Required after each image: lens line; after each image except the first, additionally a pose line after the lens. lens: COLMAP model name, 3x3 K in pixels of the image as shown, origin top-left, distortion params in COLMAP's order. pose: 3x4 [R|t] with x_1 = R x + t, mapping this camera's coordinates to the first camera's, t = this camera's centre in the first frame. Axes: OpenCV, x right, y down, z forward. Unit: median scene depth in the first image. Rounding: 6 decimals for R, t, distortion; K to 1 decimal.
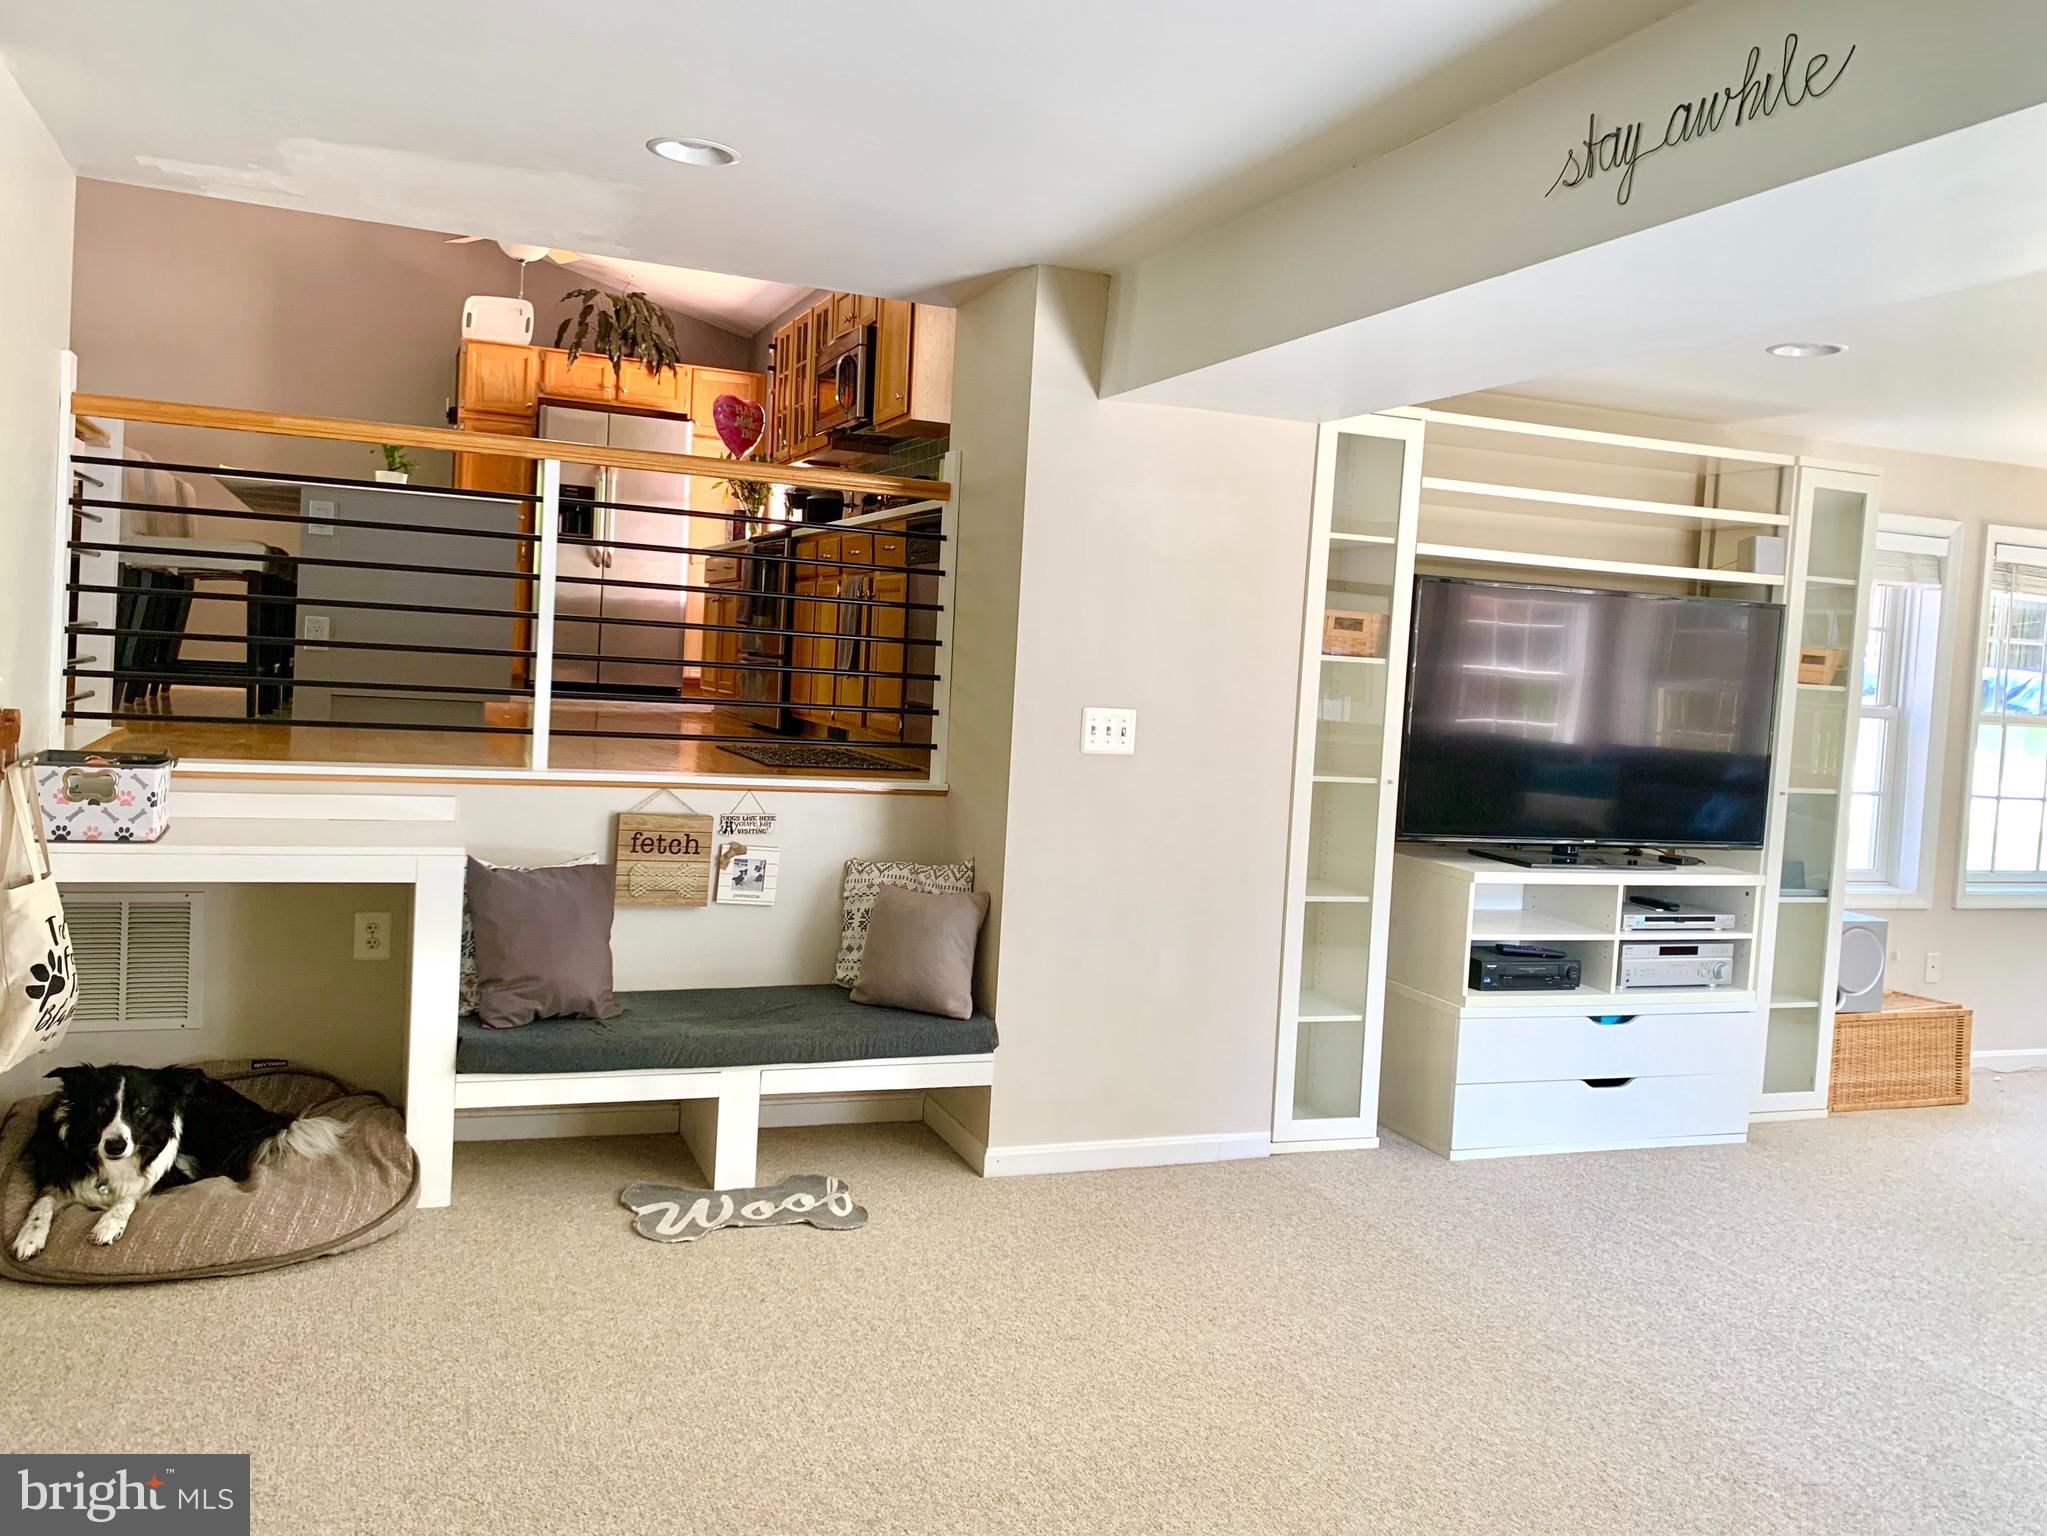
lens RADIAL K [[1644.0, 0, 1023.5], [0, 1644.0, 768.0], [0, 0, 1]] dist [0.008928, 0.004935]
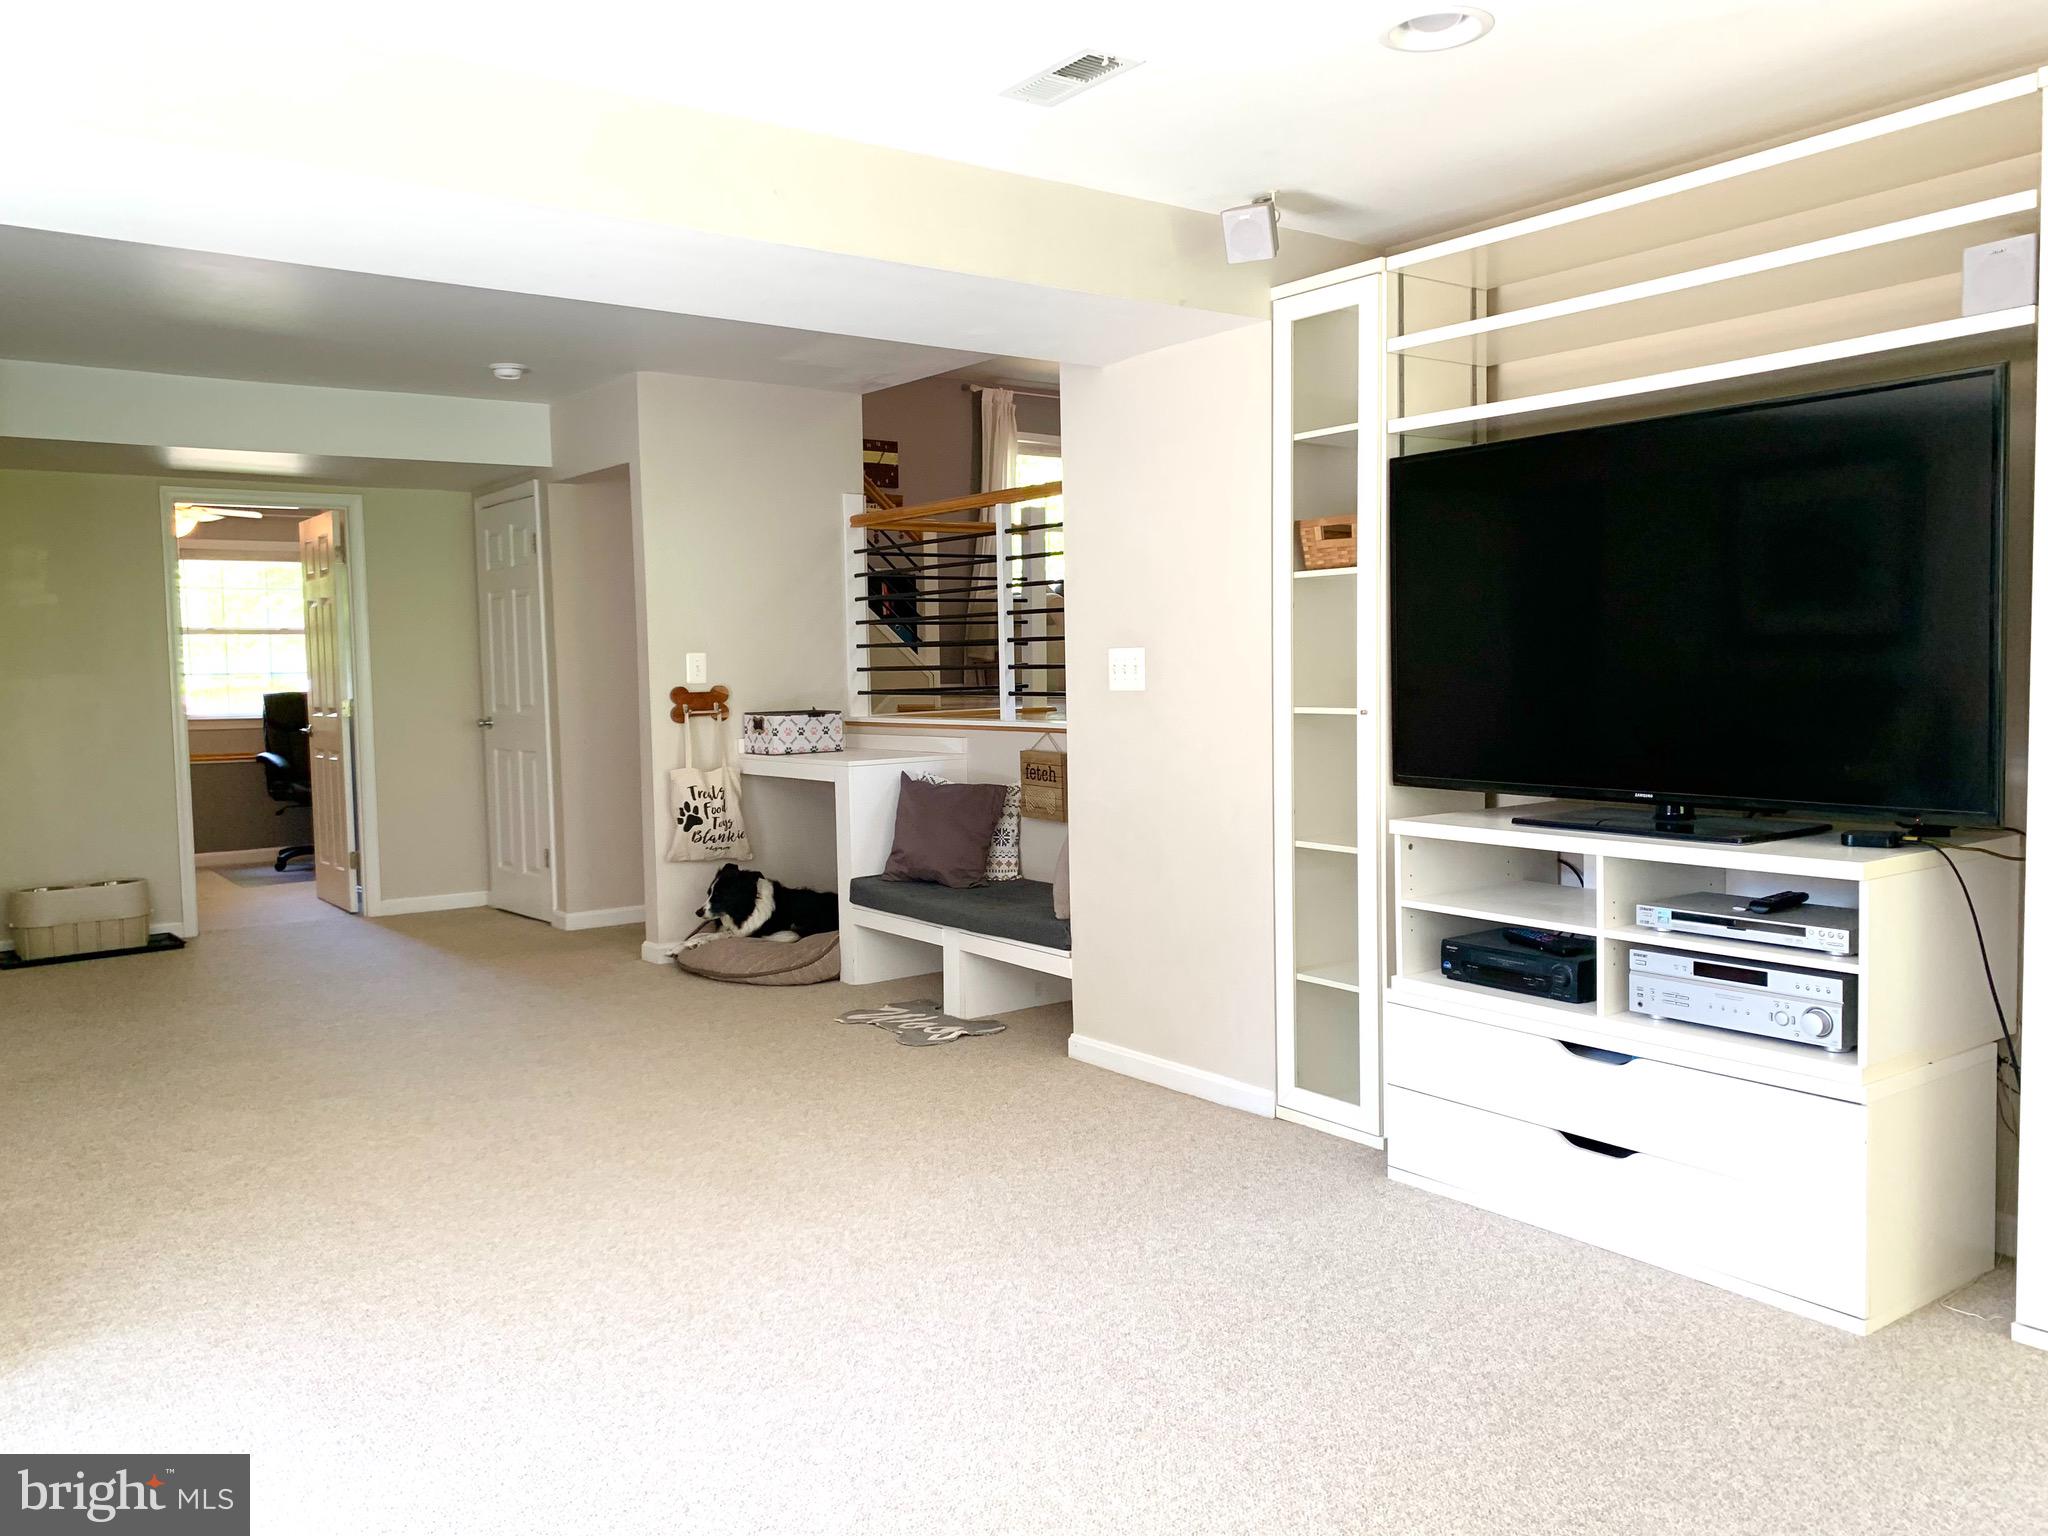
lens RADIAL K [[1574.8, 0, 1024.0], [0, 1574.8, 768.0], [0, 0, 1]] dist [-0.048032, 0.092158]
pose [[0.237649, 0.001357, -0.971350, 0.936992], [-0.020257, 0.999788, -0.003559, 0.042508], [0.971140, 0.020522, 0.237626, 0.621464]]
